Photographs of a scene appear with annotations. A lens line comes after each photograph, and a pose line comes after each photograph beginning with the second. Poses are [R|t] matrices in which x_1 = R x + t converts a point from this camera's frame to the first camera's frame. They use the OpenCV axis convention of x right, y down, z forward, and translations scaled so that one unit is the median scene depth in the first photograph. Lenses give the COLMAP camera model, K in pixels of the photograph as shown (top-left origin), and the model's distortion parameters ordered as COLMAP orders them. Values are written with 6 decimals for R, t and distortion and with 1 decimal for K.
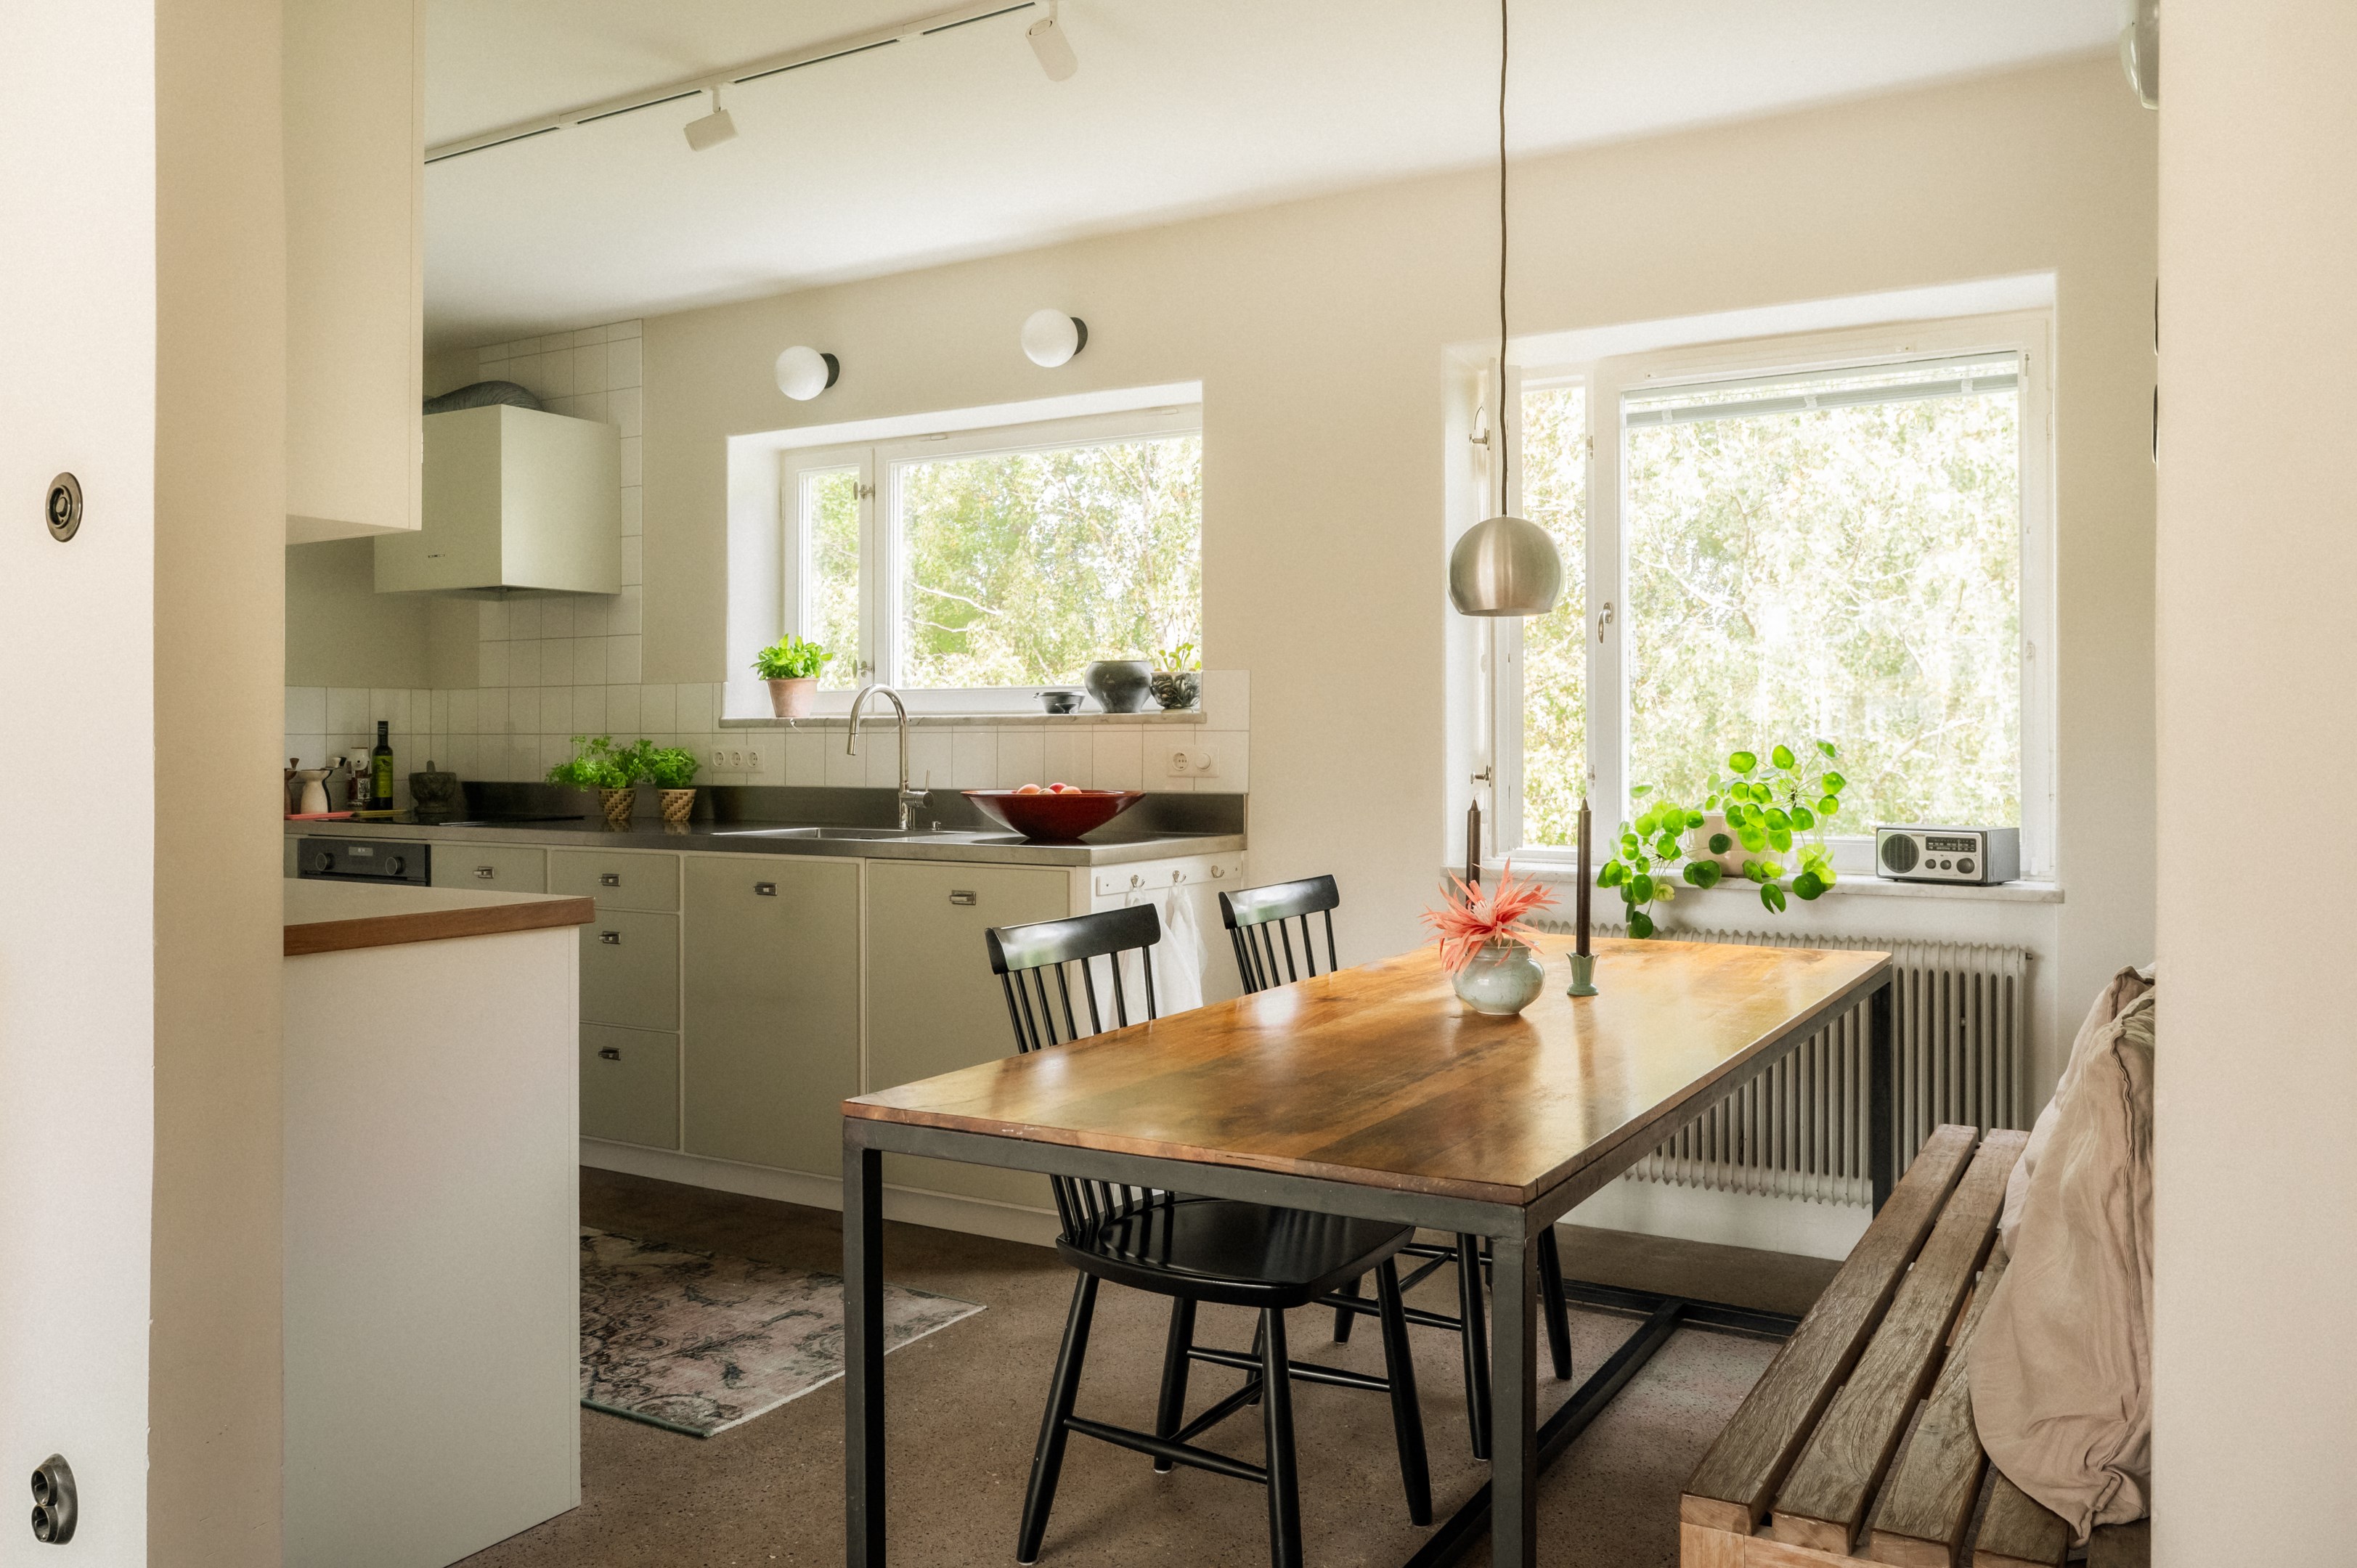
lens RADIAL K [[1770.4, 0, 1184.8], [0, 1770.4, 733.2], [0, 0, 1]] dist [-0.005866, -0.012693]
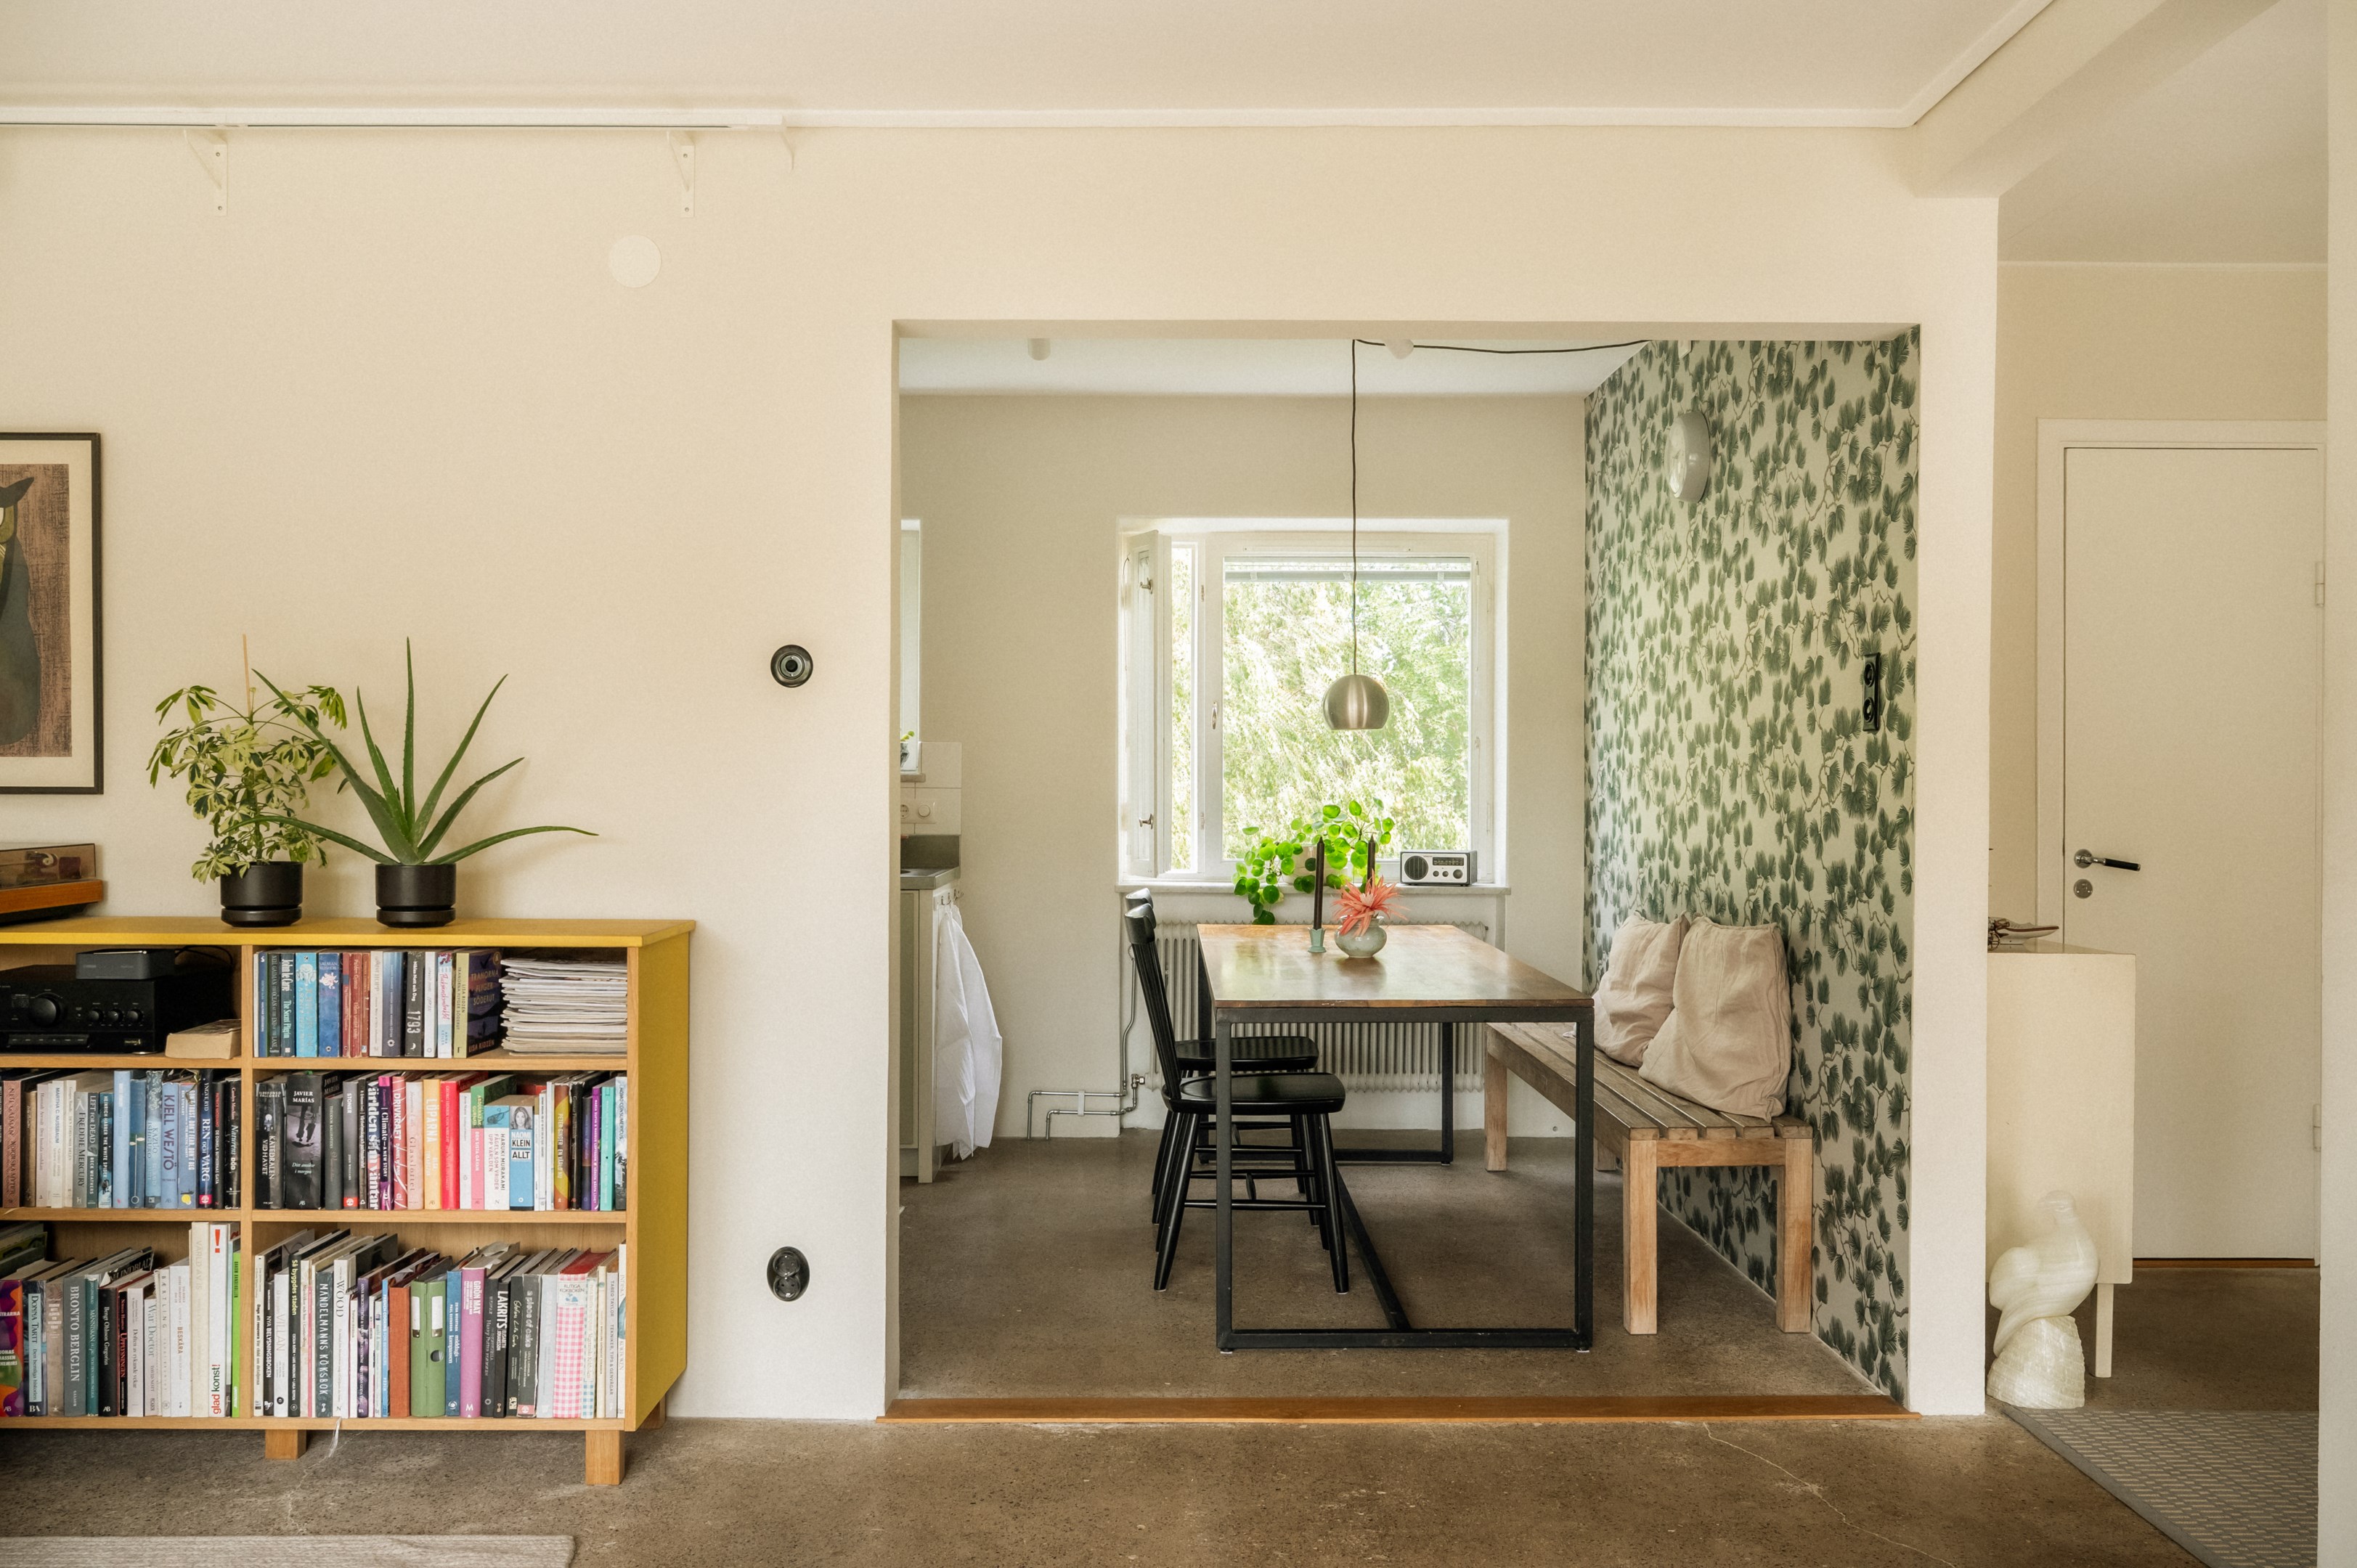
lens RADIAL K [[1919.0, 0, 1195.5], [0, 1919.0, 786.4], [0, 0, 1]] dist [-0.002766, 0.002171]
pose [[0.858030, 0.003073, 0.513591, -0.523323], [-0.007519, 0.999950, 0.006579, -0.012672], [-0.513545, -0.009507, 0.858010, -0.311045]]
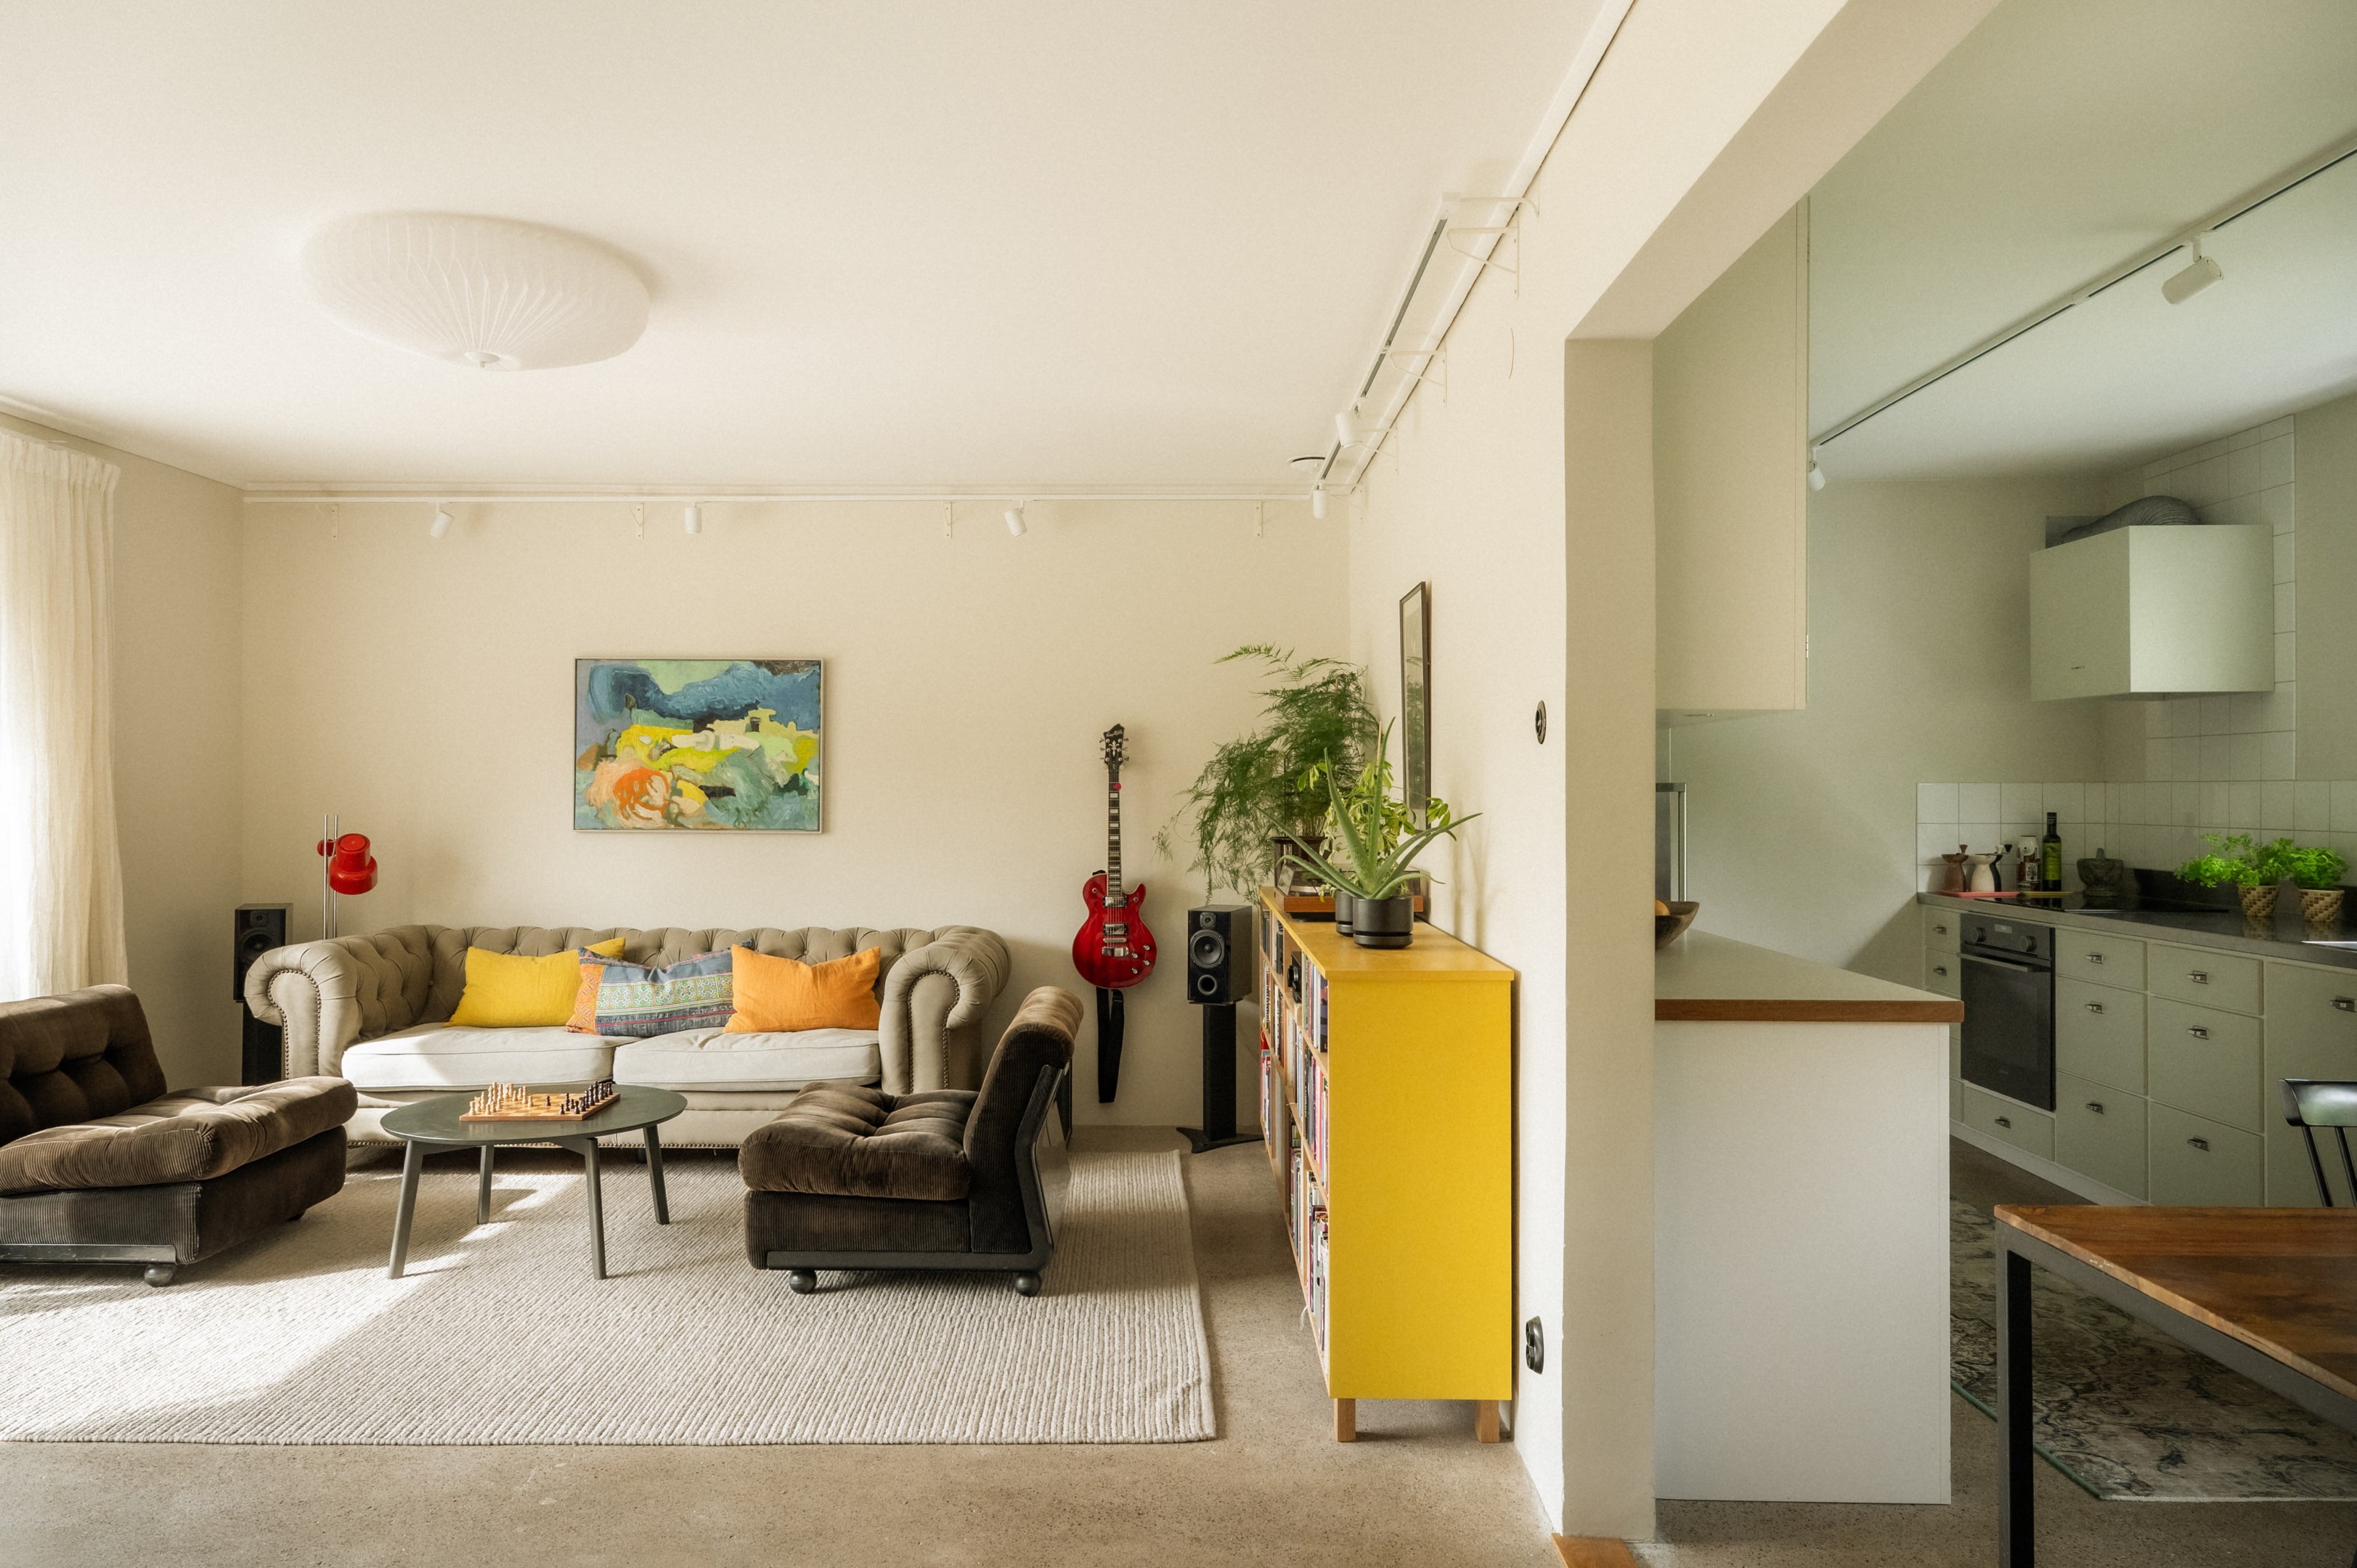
lens RADIAL K [[1594.5, 0, 1135.4], [0, 1594.5, 780.2], [0, 0, 1]] dist [0.005362, -0.007242]
pose [[0.483482, -0.004663, -0.875342, 0.191649], [0.002481, 0.999989, -0.003957, -0.030352], [0.875351, -0.000258, 0.483488, -0.008431]]
